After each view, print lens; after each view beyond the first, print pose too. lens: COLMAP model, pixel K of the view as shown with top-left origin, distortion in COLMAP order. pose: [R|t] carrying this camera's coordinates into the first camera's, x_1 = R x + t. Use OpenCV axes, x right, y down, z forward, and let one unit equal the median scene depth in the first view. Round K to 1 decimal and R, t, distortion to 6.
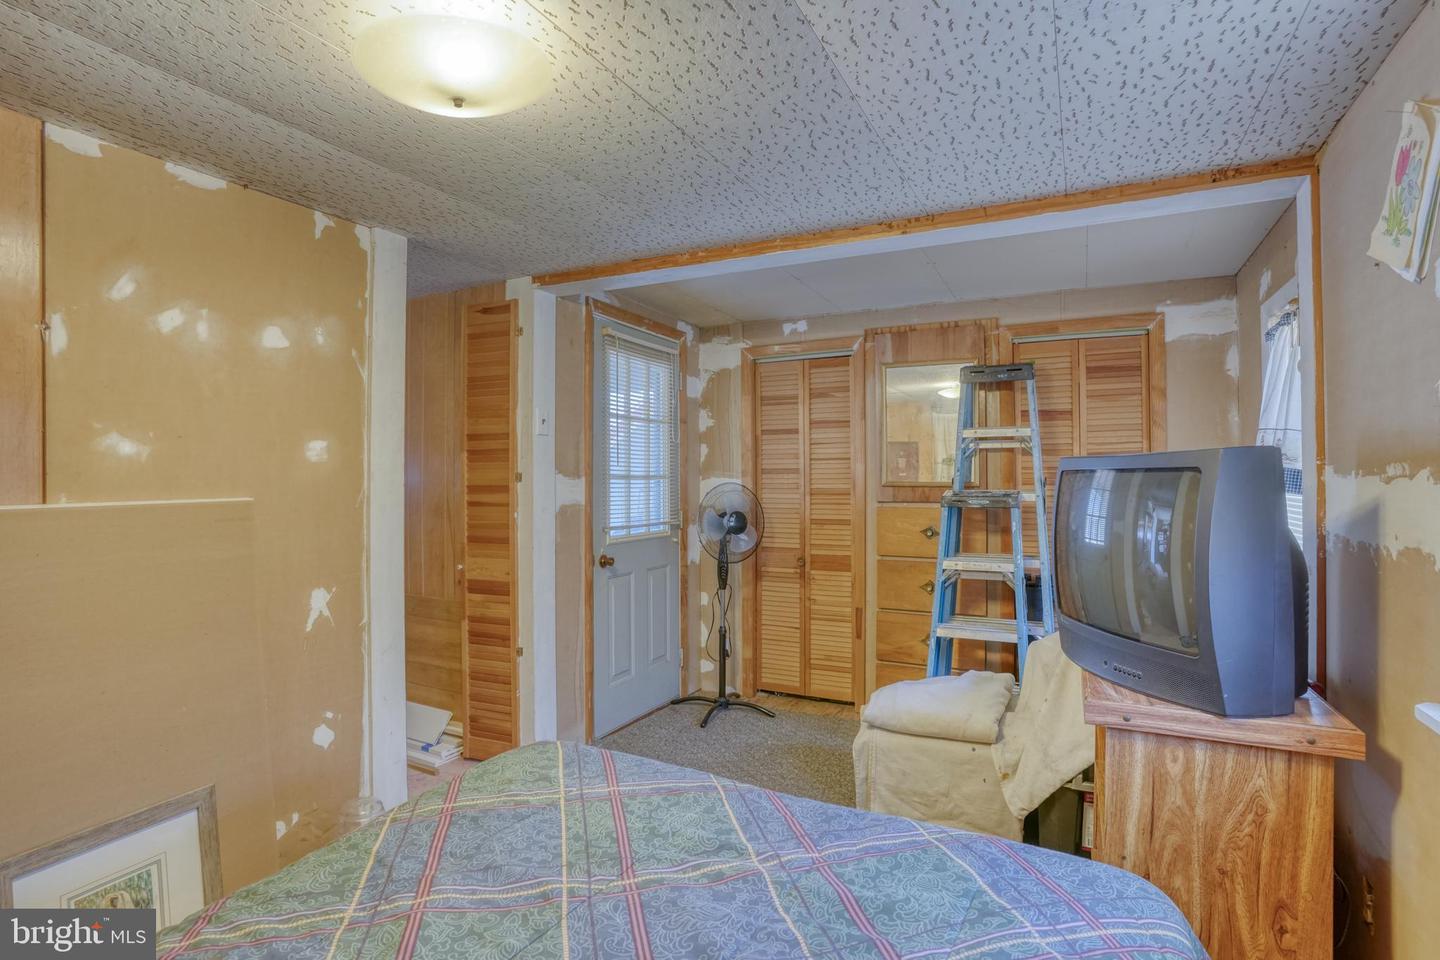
lens RADIAL K [[734.5, 0, 696.7], [0, 734.5, 473.6], [0, 0, 1]] dist [-0.073973, 0.030811]
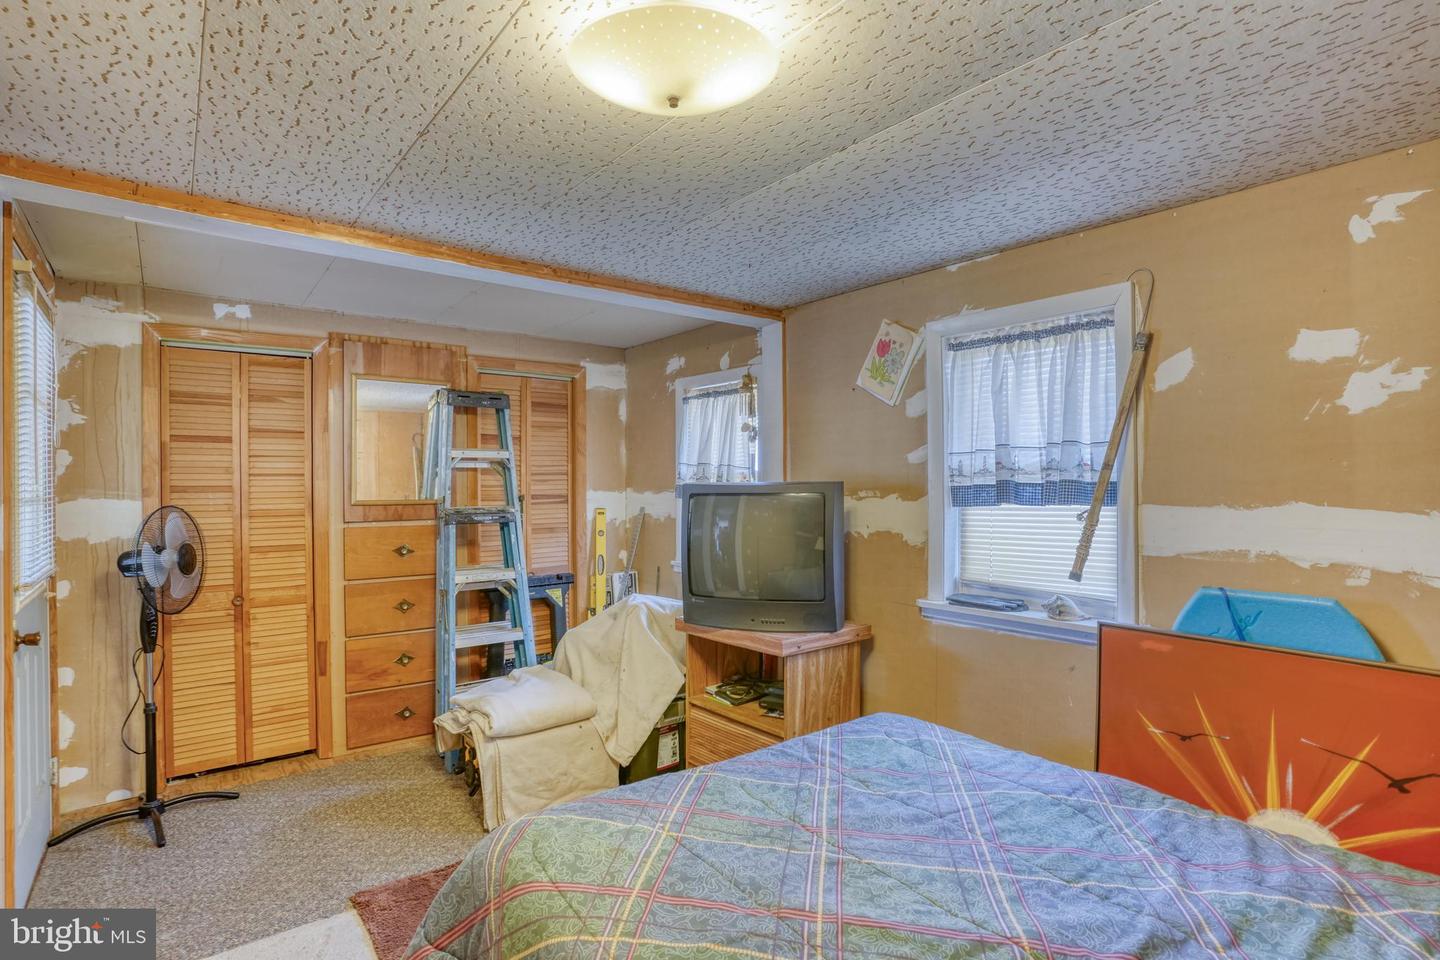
lens RADIAL K [[734.5, 0, 728.4], [0, 734.5, 486.5], [0, 0, 1]] dist [-0.073973, 0.030811]
pose [[0.382172, -0.005343, 0.924076, -0.434145], [-0.002582, 0.999973, 0.006850, -0.014917], [-0.924088, -0.005004, 0.382148, 0.220746]]
